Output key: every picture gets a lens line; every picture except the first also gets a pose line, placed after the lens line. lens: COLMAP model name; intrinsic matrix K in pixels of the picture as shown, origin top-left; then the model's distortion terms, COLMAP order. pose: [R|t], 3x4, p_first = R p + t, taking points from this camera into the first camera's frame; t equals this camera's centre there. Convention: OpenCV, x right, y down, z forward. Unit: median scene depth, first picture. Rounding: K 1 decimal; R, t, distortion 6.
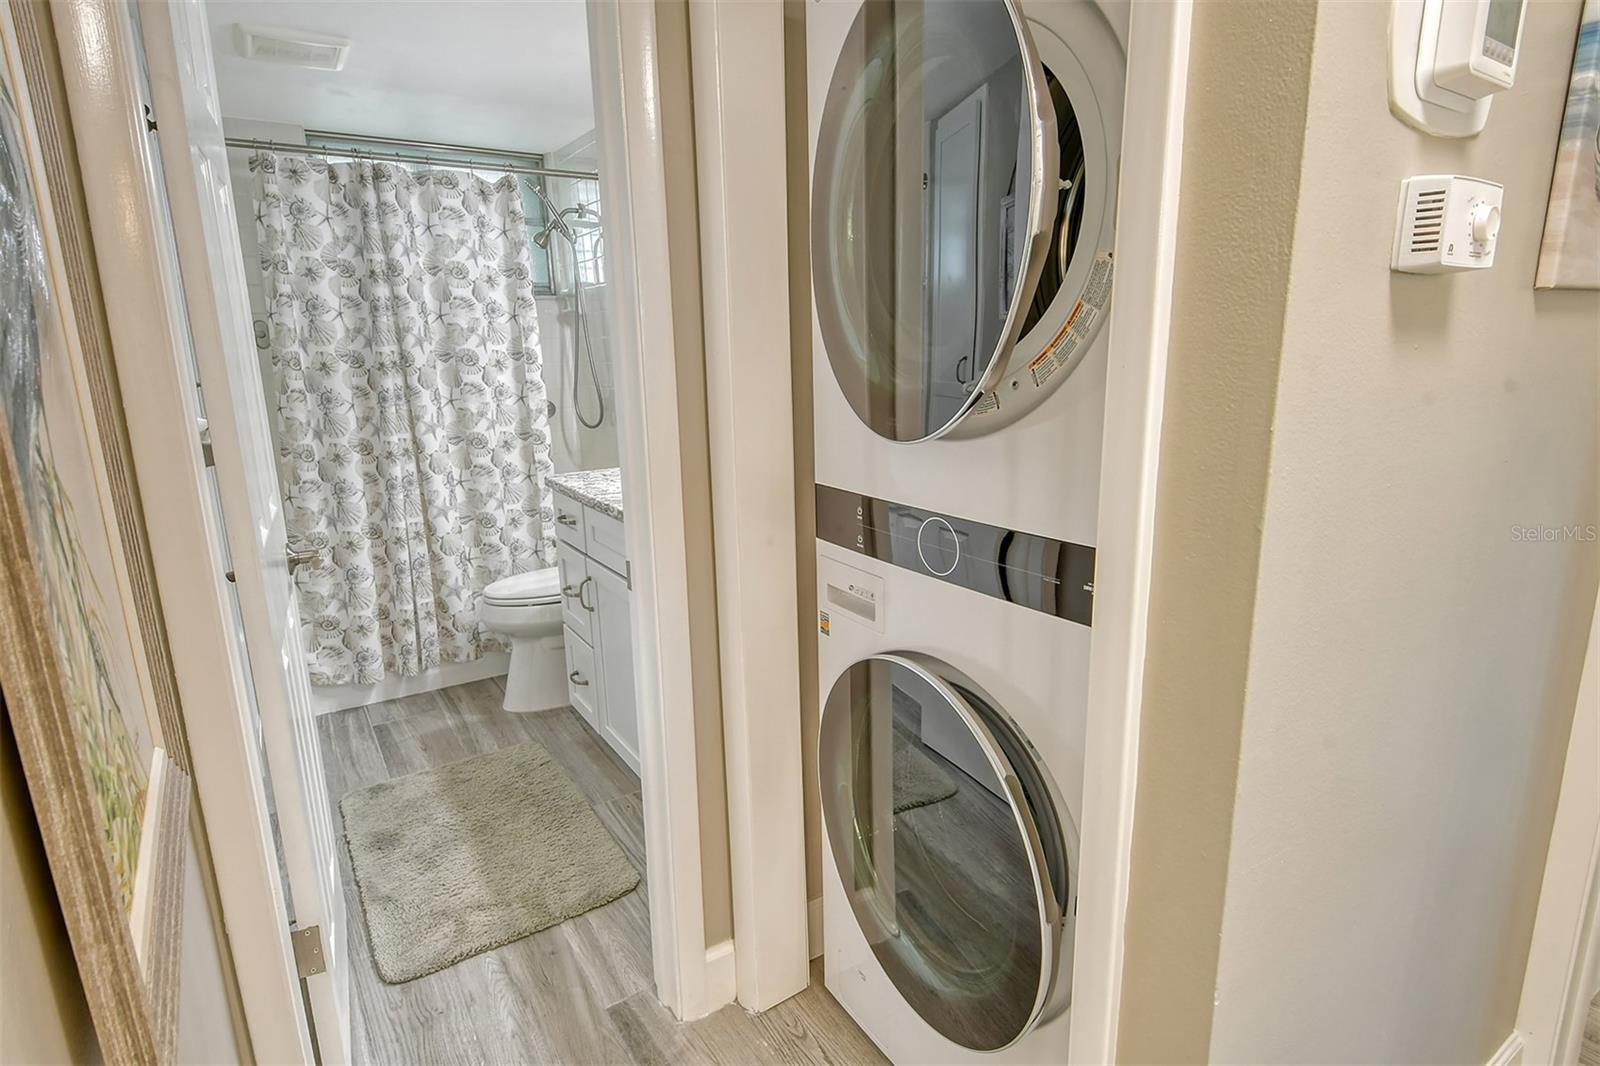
lens RADIAL K [[832.6, 0, 800.0], [0, 832.6, 533.0], [0, 0, 1]] dist [0.031403, -0.031103]
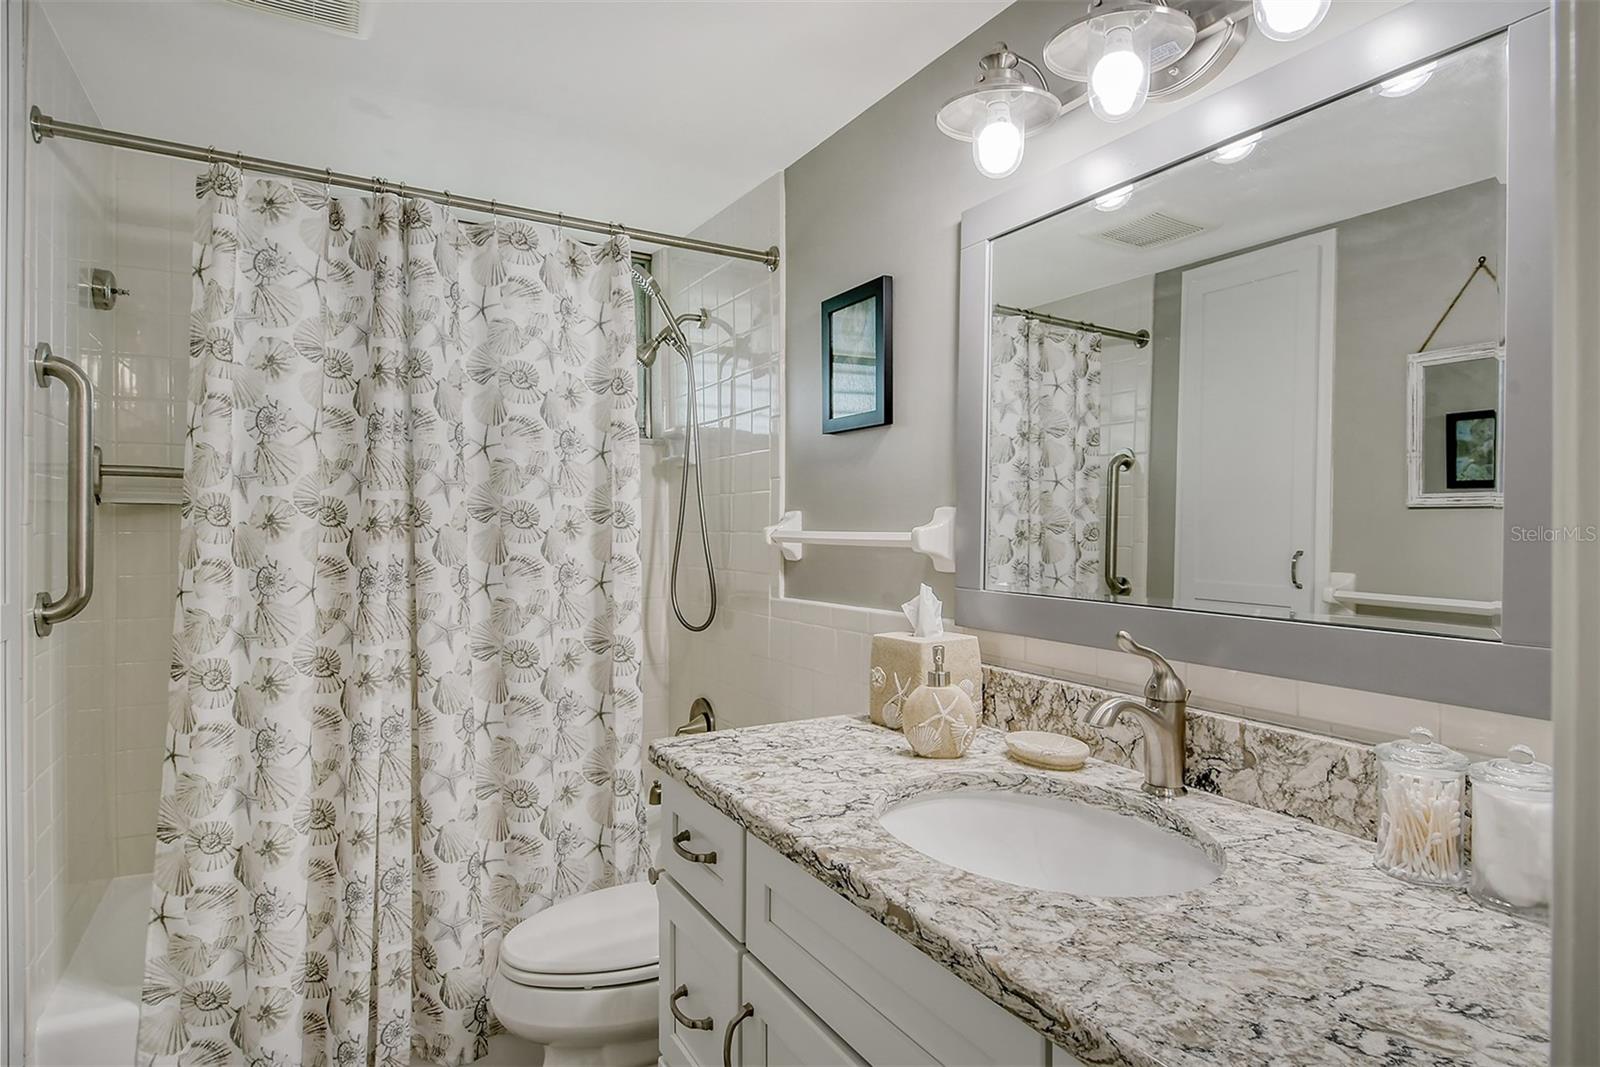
lens RADIAL K [[832.6, 0, 800.0], [0, 832.6, 533.5], [0, 0, 1]] dist [0.031403, -0.031103]
pose [[0.998861, 0.024319, -0.041041, -0.176626], [-0.032804, 0.974772, -0.220778, -0.073022], [0.034636, 0.221873, 0.974460, 0.436203]]
